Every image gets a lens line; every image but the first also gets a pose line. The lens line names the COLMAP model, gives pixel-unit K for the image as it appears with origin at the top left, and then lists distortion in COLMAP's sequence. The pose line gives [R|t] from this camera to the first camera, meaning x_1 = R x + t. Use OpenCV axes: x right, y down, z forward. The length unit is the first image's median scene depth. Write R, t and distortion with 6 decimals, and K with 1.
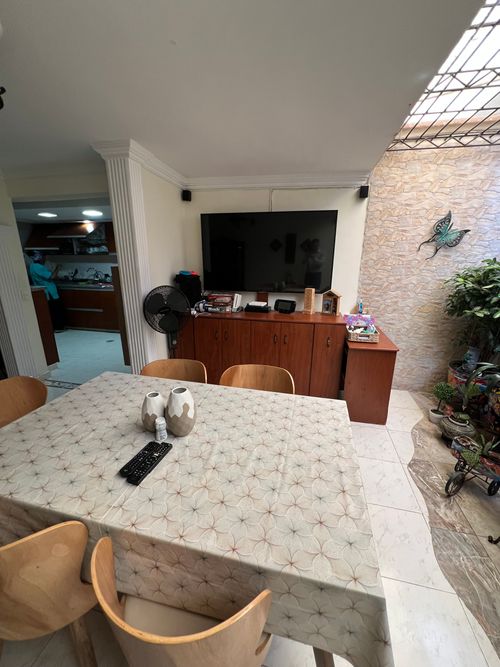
lens RADIAL K [[266.6, 0, 251.3], [0, 266.6, 332.5], [0, 0, 1]] dist [-0.001512, 0.000229]
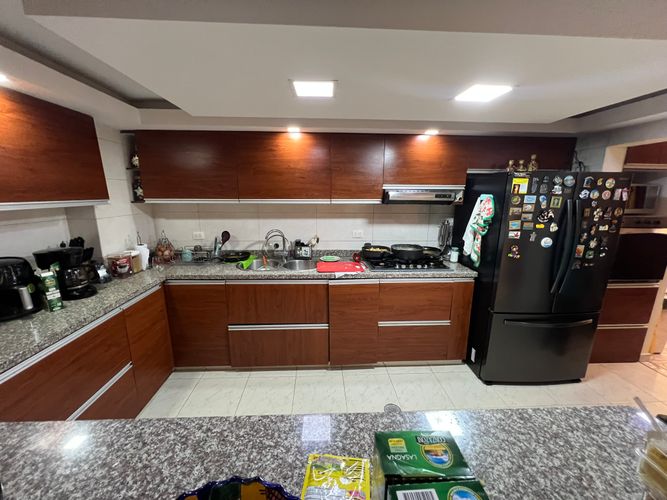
lens RADIAL K [[266.6, 0, 331.2], [0, 266.6, 250.1], [0, 0, 1]] dist [-0.001512, 0.000229]
pose [[0.967337, -0.045453, 0.249385, -1.678538], [0.056642, 0.997676, -0.037870, -0.497551], [-0.247084, 0.050758, 0.967664, 1.427353]]
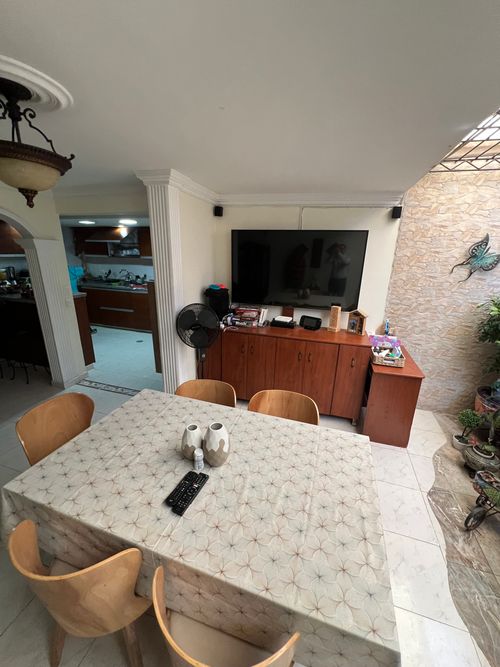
lens RADIAL K [[266.6, 0, 251.4], [0, 266.6, 332.5], [0, 0, 1]] dist [-0.001512, 0.000229]
pose [[0.996534, 0.040674, -0.072560, -0.031989], [-0.038861, 0.998900, 0.026230, -0.111764], [0.073547, -0.023320, 0.997019, -0.046044]]
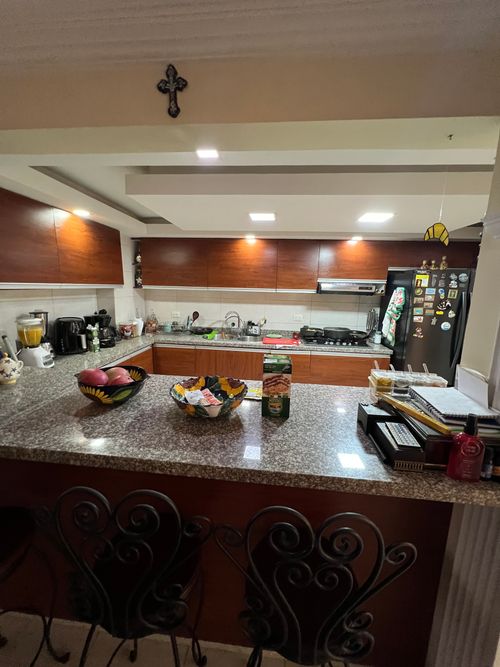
lens RADIAL K [[266.6, 0, 249.2], [0, 266.6, 333.6], [0, 0, 1]] dist [-0.001512, 0.000229]
pose [[0.993178, 0.009870, 0.116192, -1.705016], [-0.000146, 0.996516, -0.083405, -0.383359], [-0.116611, 0.082819, 0.989719, 1.081663]]
